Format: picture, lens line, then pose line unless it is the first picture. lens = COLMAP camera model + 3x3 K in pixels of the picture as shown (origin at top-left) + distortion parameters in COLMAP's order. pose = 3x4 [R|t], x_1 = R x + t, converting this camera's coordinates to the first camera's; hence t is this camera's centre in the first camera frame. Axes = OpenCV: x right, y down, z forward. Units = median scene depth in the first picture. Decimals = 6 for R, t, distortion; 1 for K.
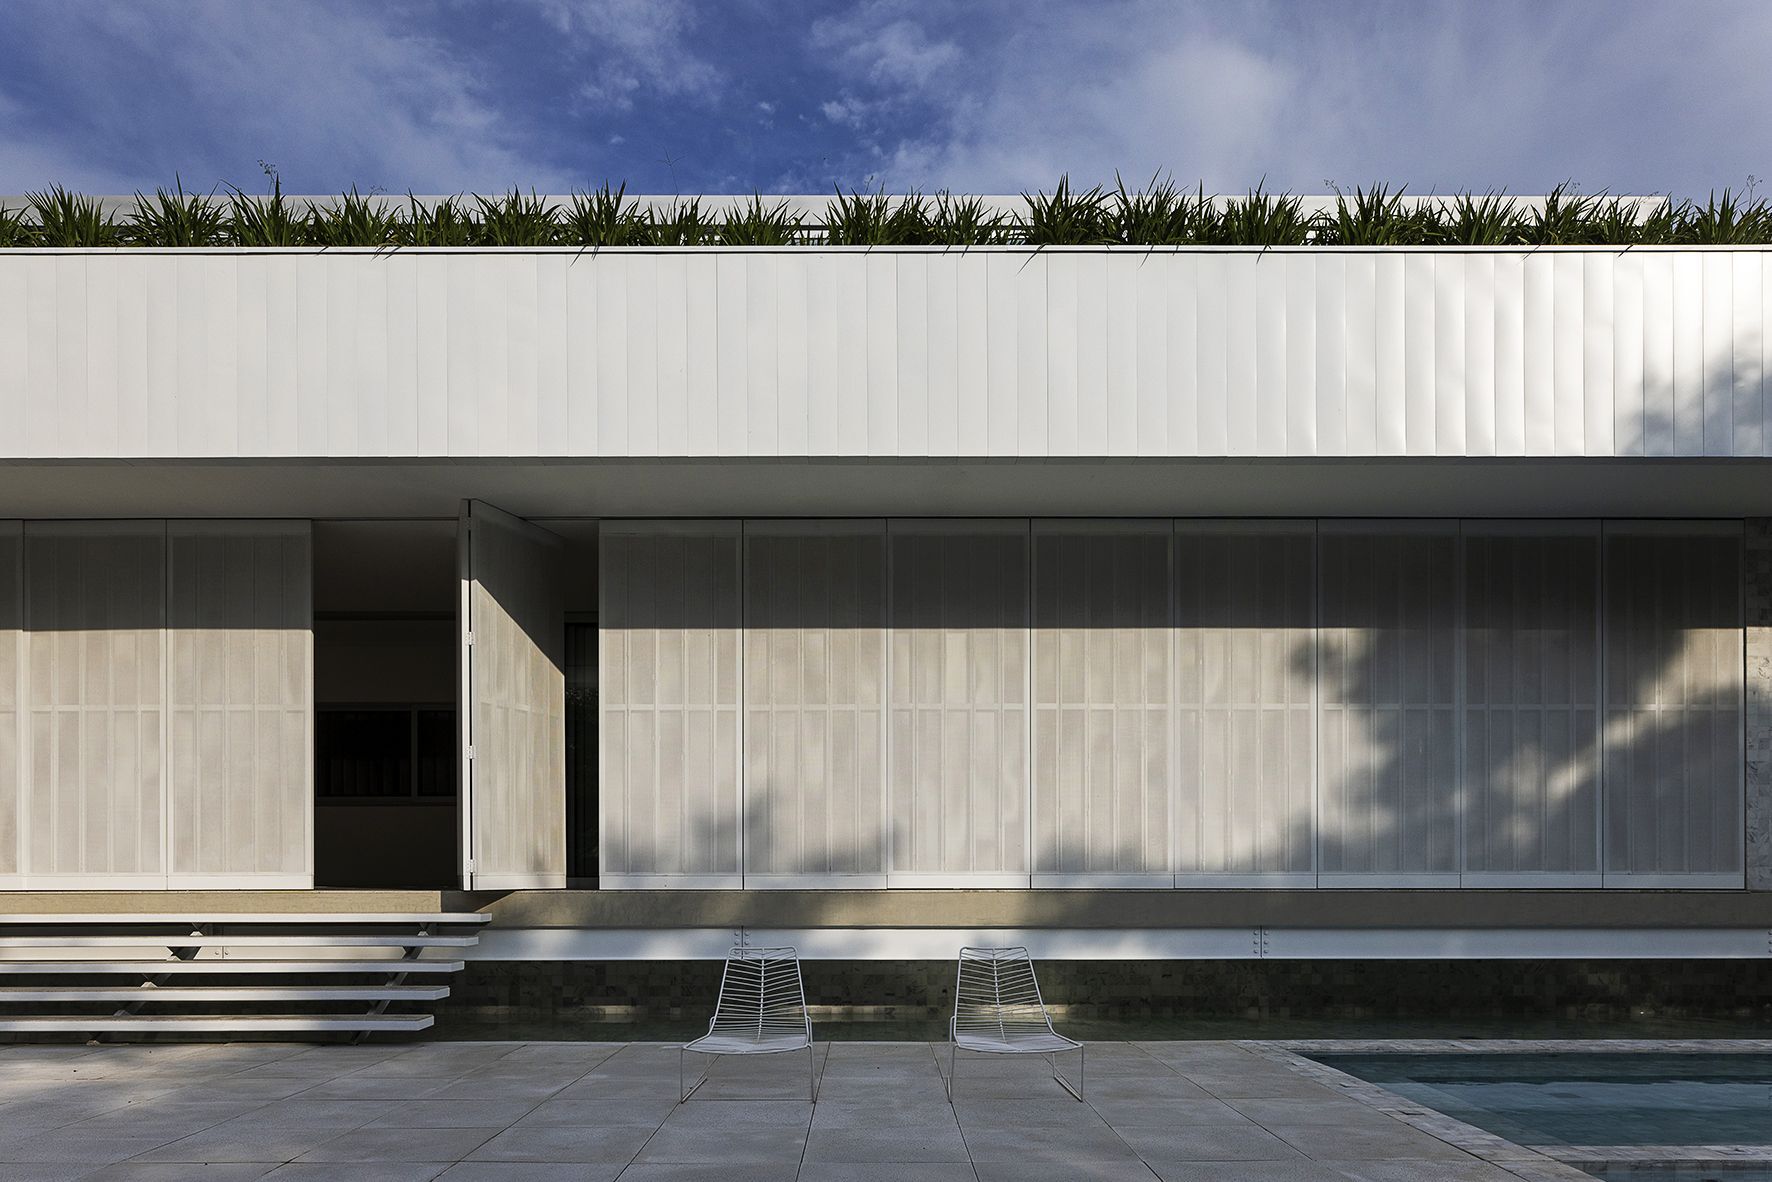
lens RADIAL K [[1187.6, 0, 879.1], [0, 1187.6, 726.5], [0, 0, 1]] dist [-0.001693, 0.000812]
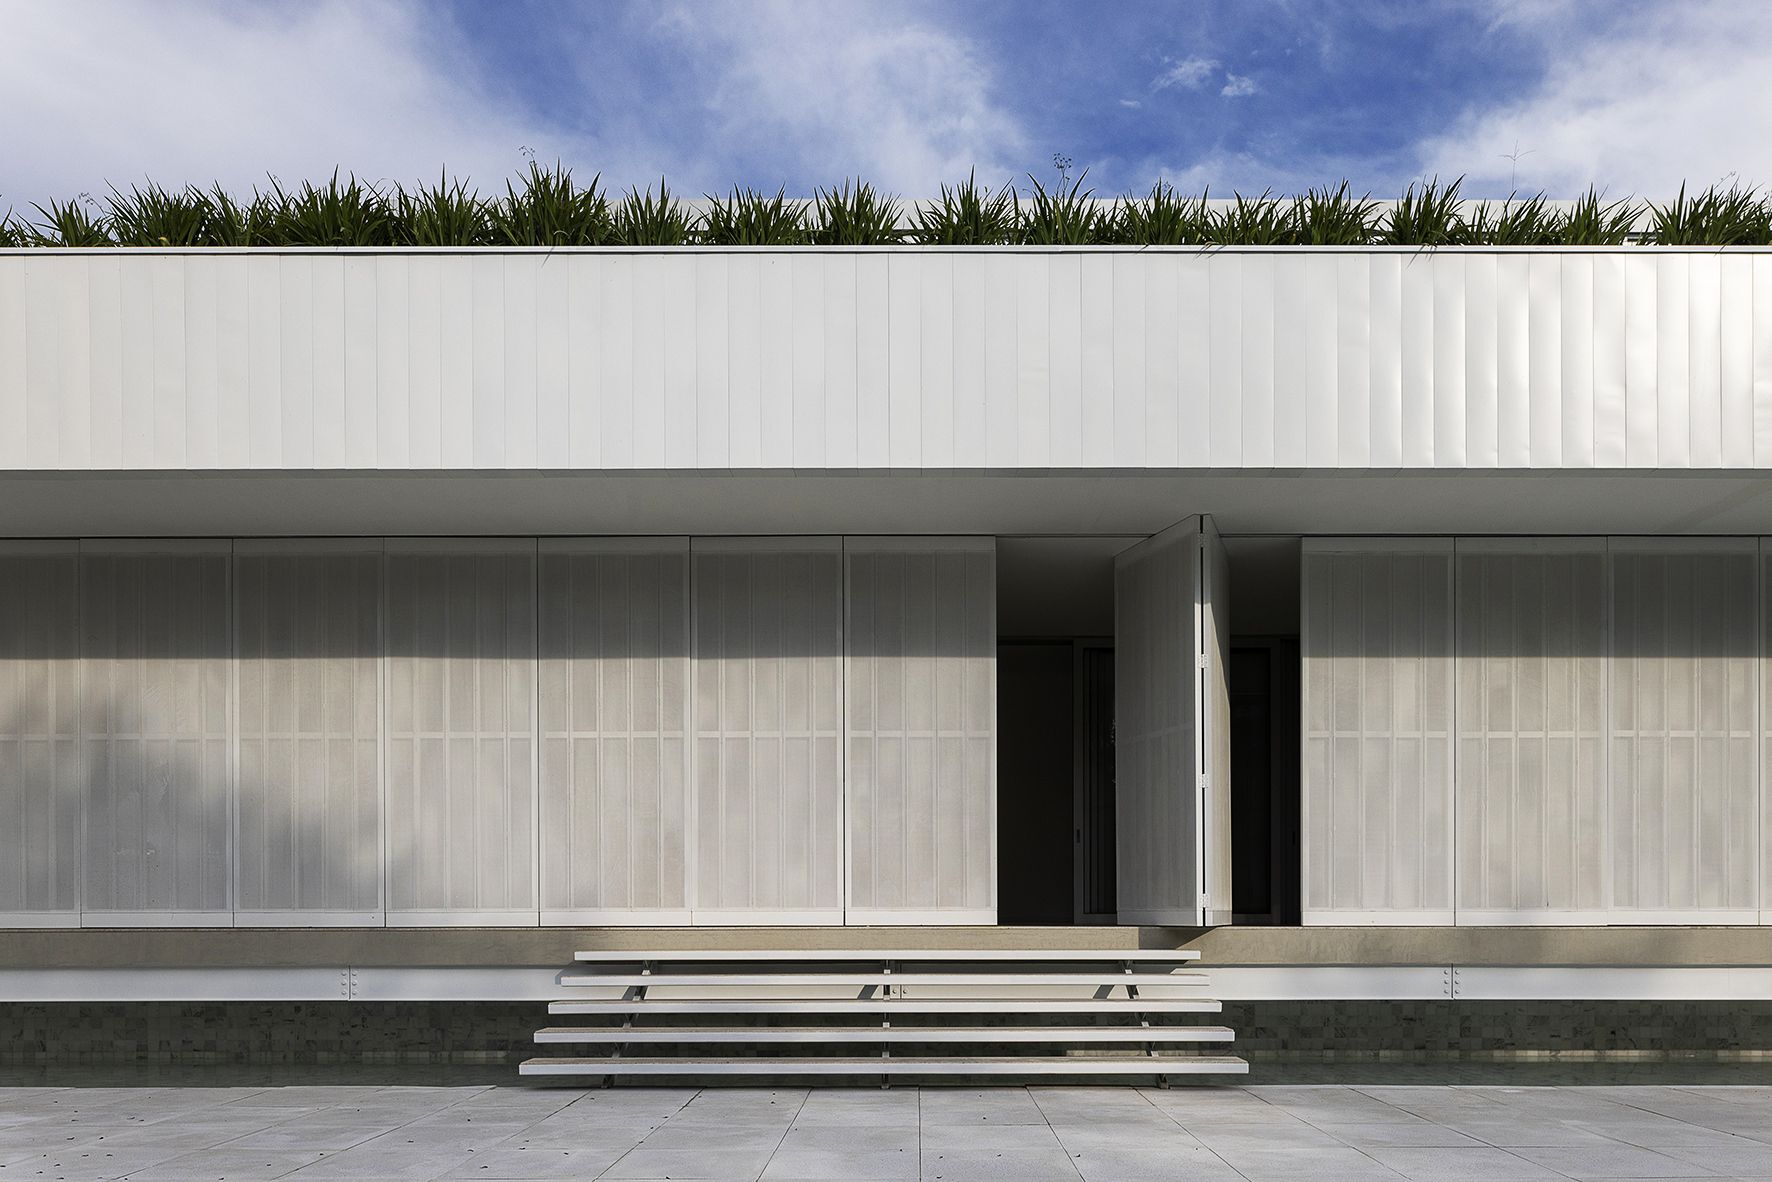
lens RADIAL K [[1250.6, 0, 884.5], [0, 1250.6, 781.2], [0, 0, 1]] dist [-0.002537, -0.001390]
pose [[0.999999, 0.001096, -0.000763, -0.565849], [-0.001080, 0.999797, 0.020140, 0.001270], [0.000785, -0.020139, 0.999797, -0.000868]]
